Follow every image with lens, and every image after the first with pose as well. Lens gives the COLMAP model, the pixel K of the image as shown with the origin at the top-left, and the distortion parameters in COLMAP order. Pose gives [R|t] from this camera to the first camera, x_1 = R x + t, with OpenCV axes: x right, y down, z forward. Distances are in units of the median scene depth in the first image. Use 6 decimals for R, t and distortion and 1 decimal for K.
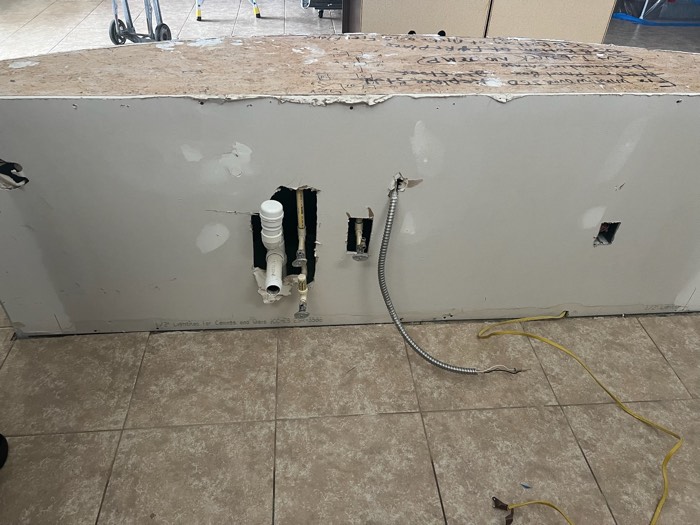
lens RADIAL K [[518.0, 0, 346.3], [0, 518.0, 274.8], [0, 0, 1]] dist [0.037597, -0.050001]
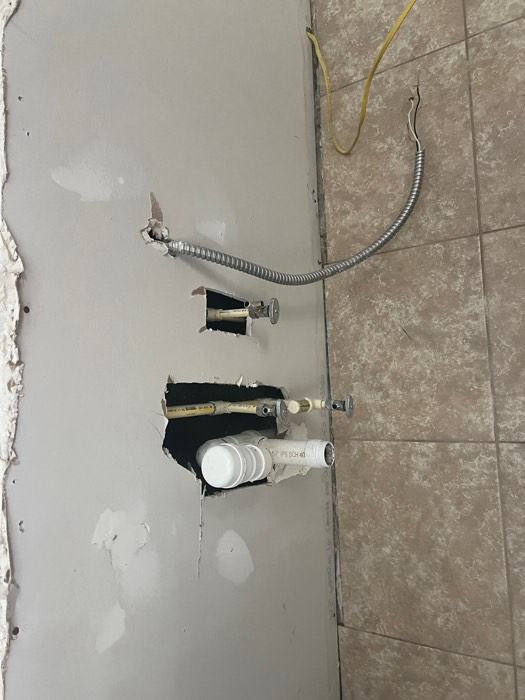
lens RADIAL K [[518.0, 0, 262.5], [0, 518.0, 350.0], [0, 0, 1]] dist [0.037597, -0.050001]
pose [[0.012176, -0.999814, 0.014947, -0.026324], [0.961654, 0.015804, 0.273810, -0.202661], [-0.273995, 0.011040, 0.961668, 0.401071]]
